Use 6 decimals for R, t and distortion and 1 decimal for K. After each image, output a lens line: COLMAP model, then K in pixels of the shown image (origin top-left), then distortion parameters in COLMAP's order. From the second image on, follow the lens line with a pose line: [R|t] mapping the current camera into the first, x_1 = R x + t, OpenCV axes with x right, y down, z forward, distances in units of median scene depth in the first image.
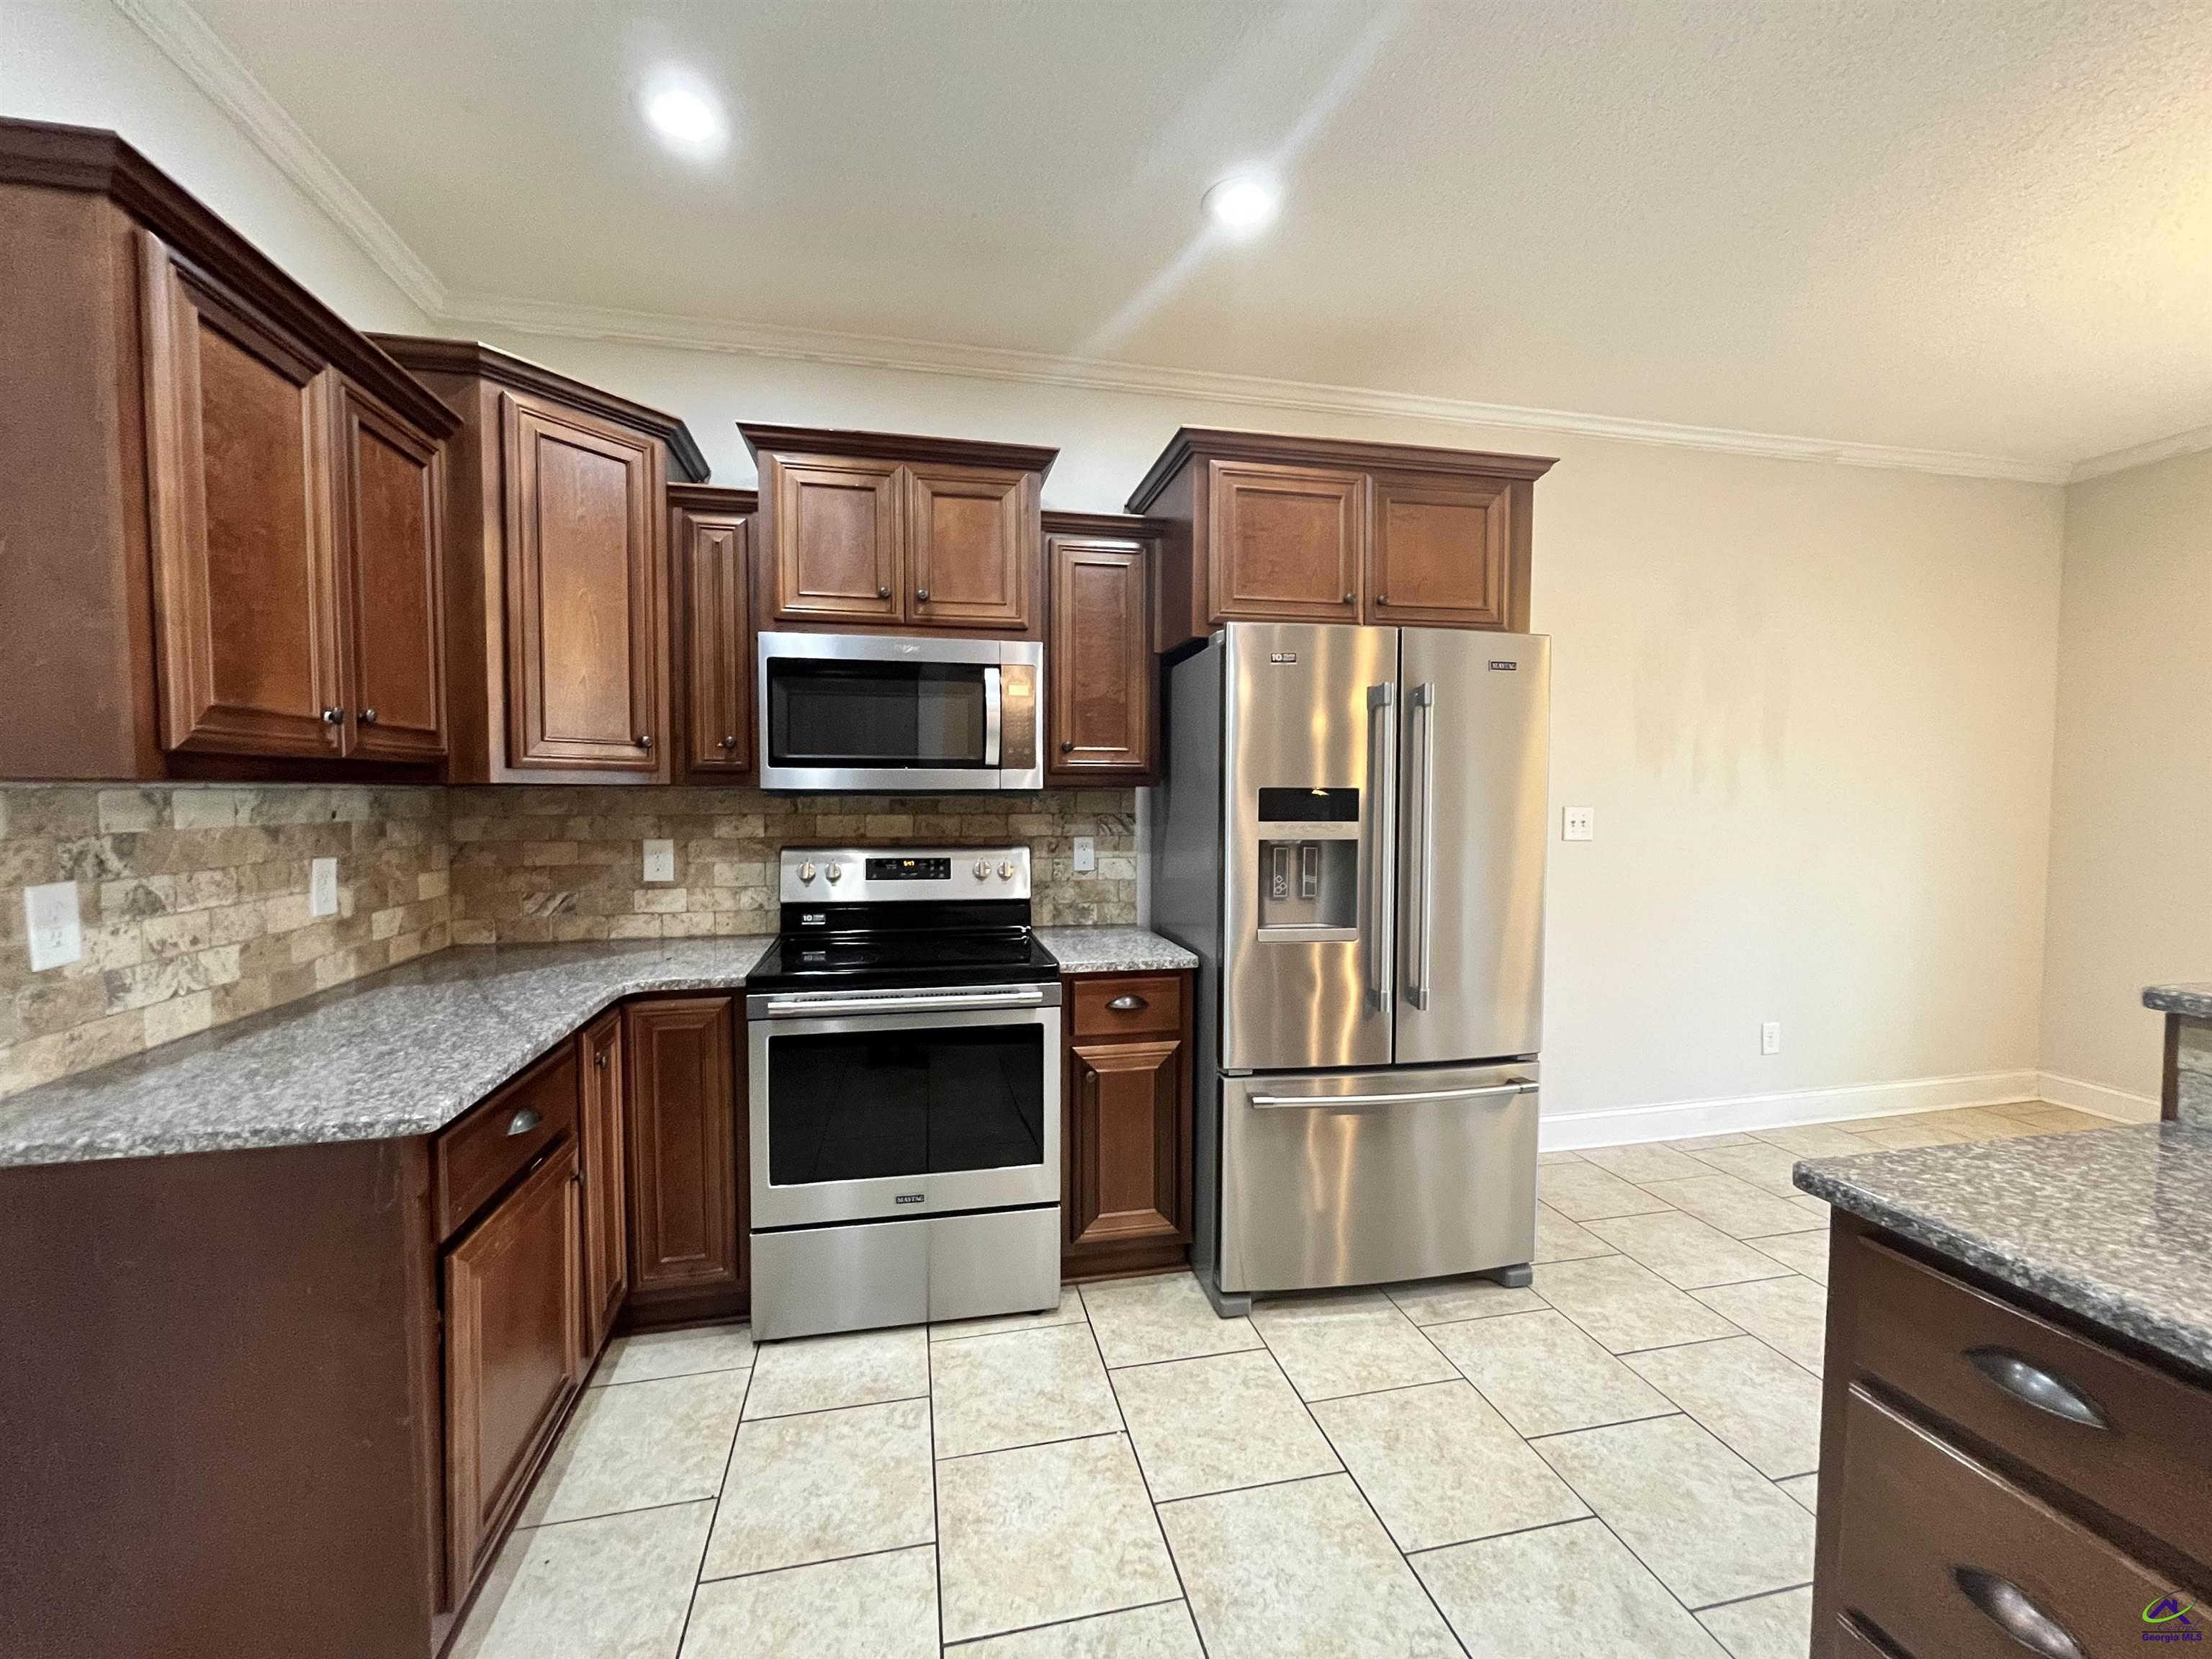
lens RADIAL K [[896.5, 0, 1103.5], [0, 896.5, 831.4], [0, 0, 1]] dist [-0.004646, -0.000376]
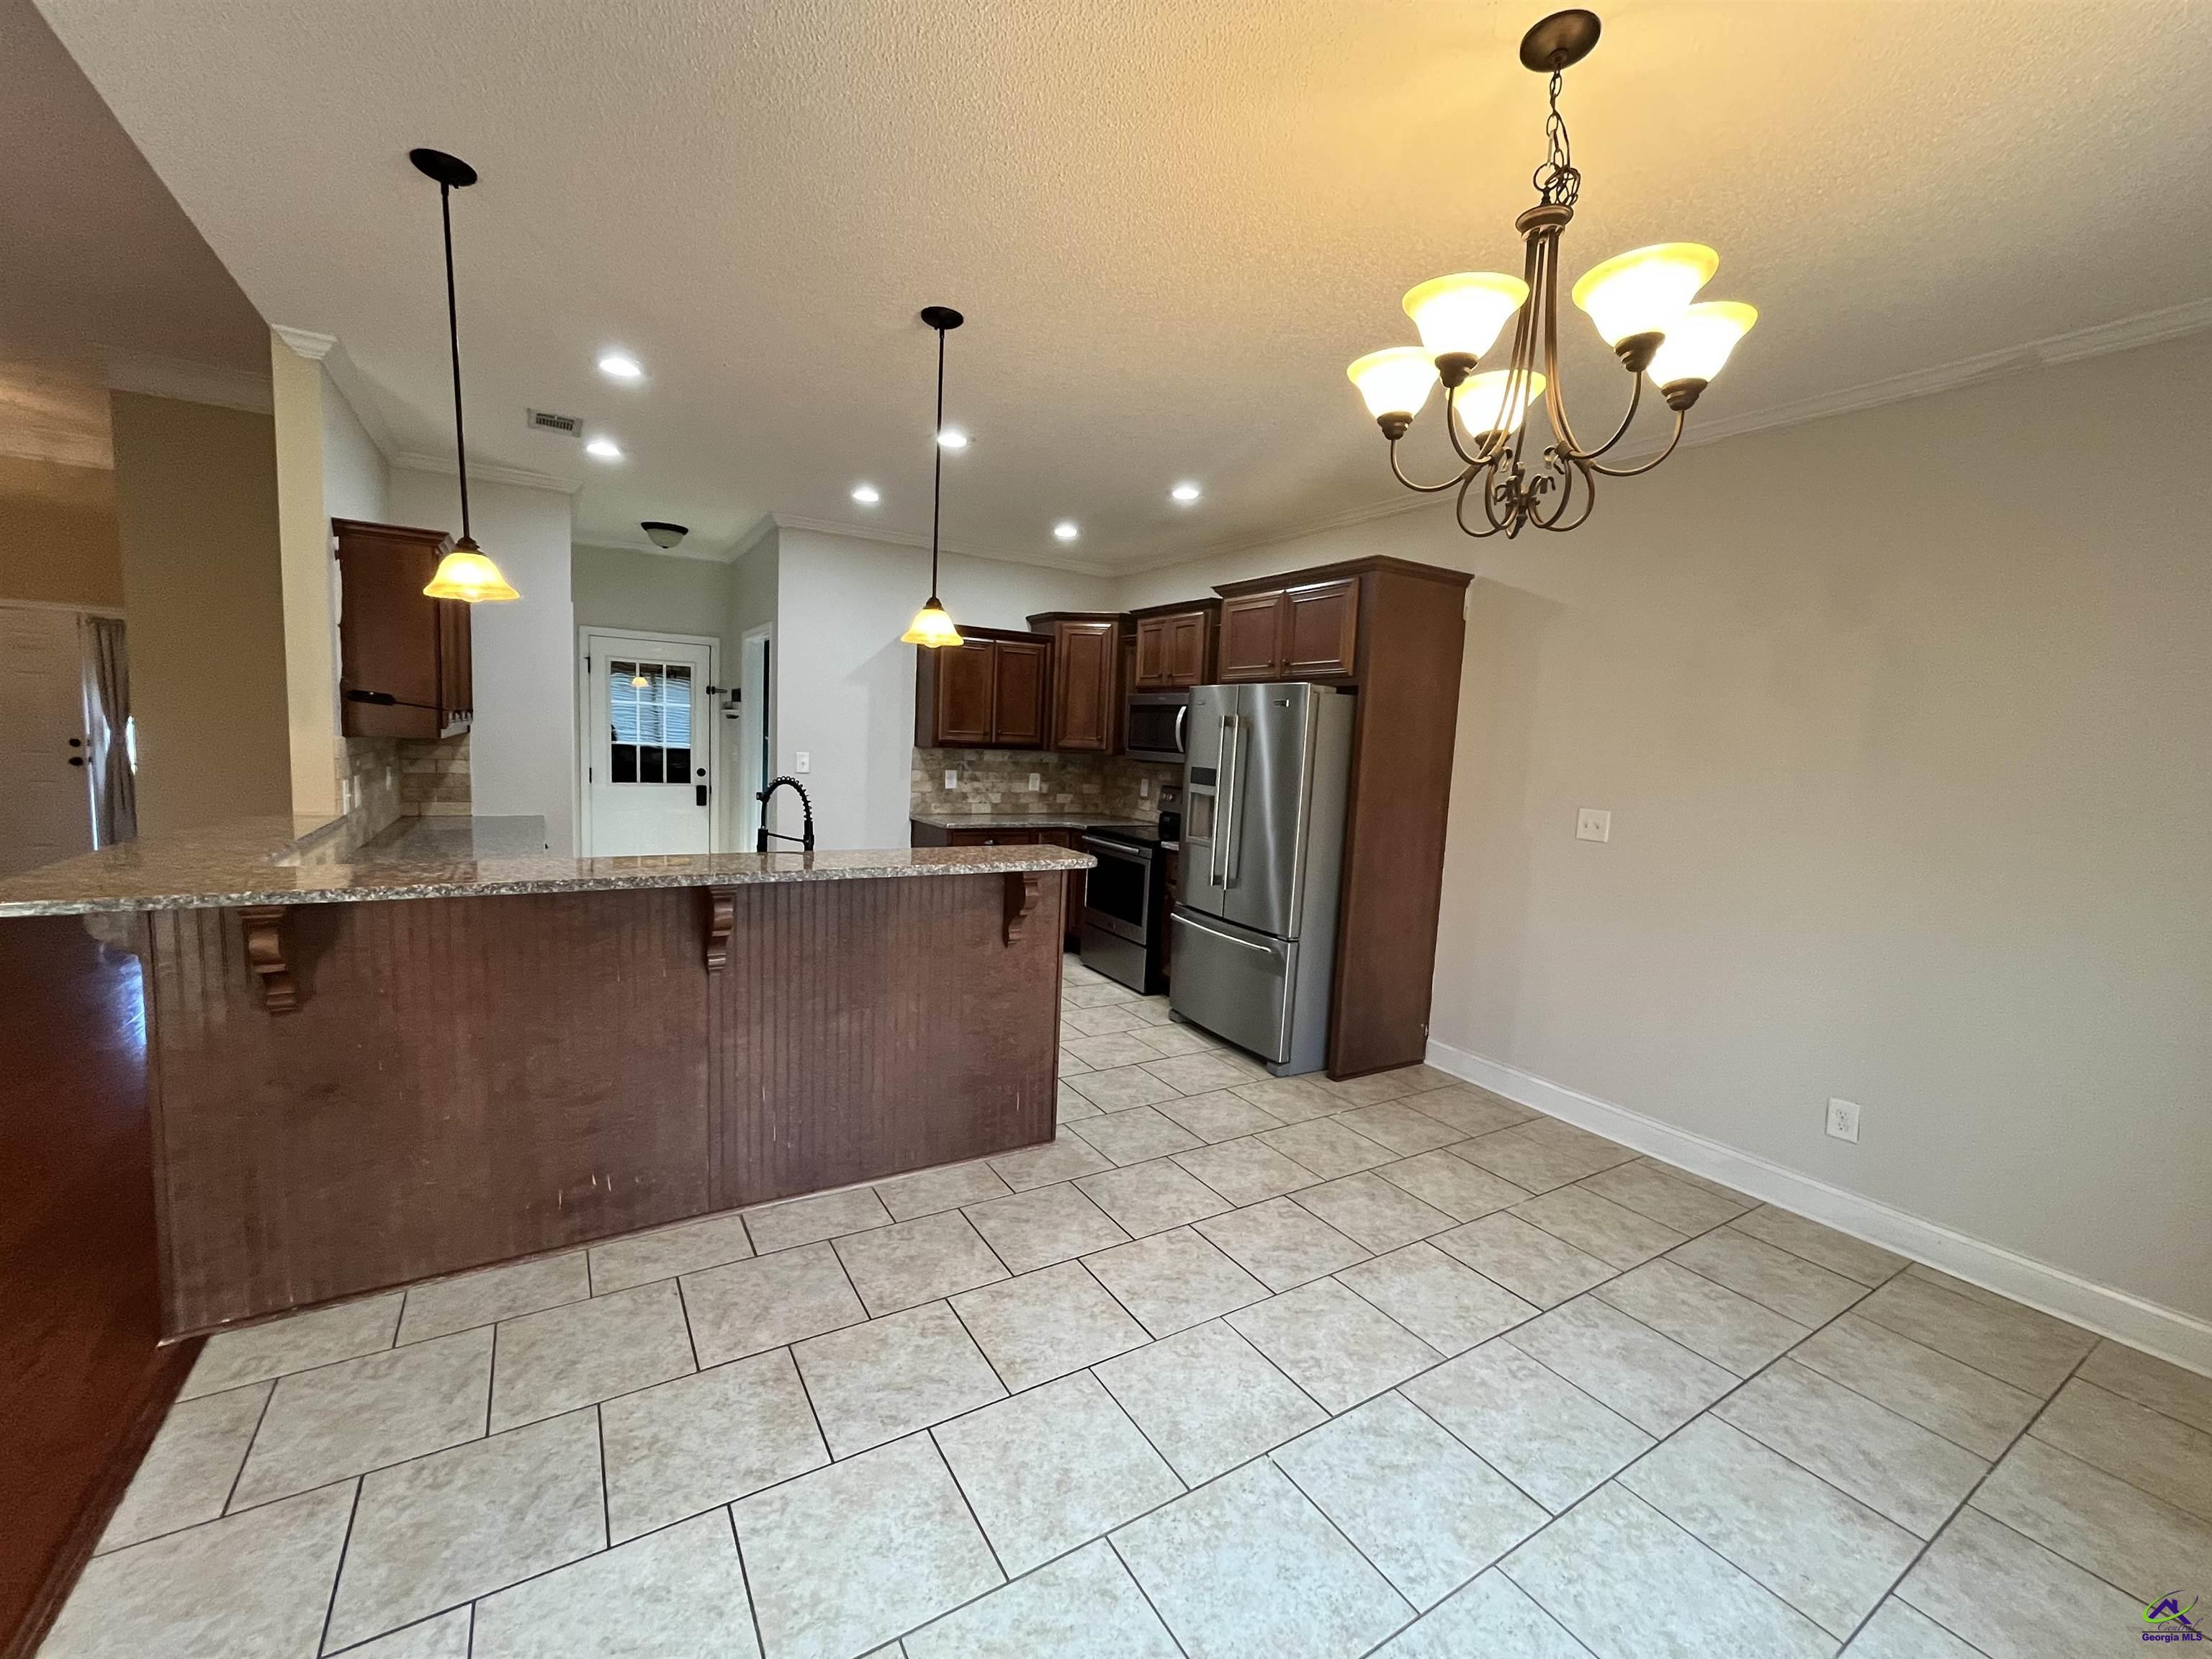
lens RADIAL K [[896.5, 0, 1102.5], [0, 896.5, 830.4], [0, 0, 1]] dist [-0.004646, -0.000376]
pose [[0.330549, 0.113792, -0.936904, 2.069228], [-0.091398, 0.991899, 0.088225, -0.066945], [0.939353, 0.056469, 0.338271, 0.122559]]
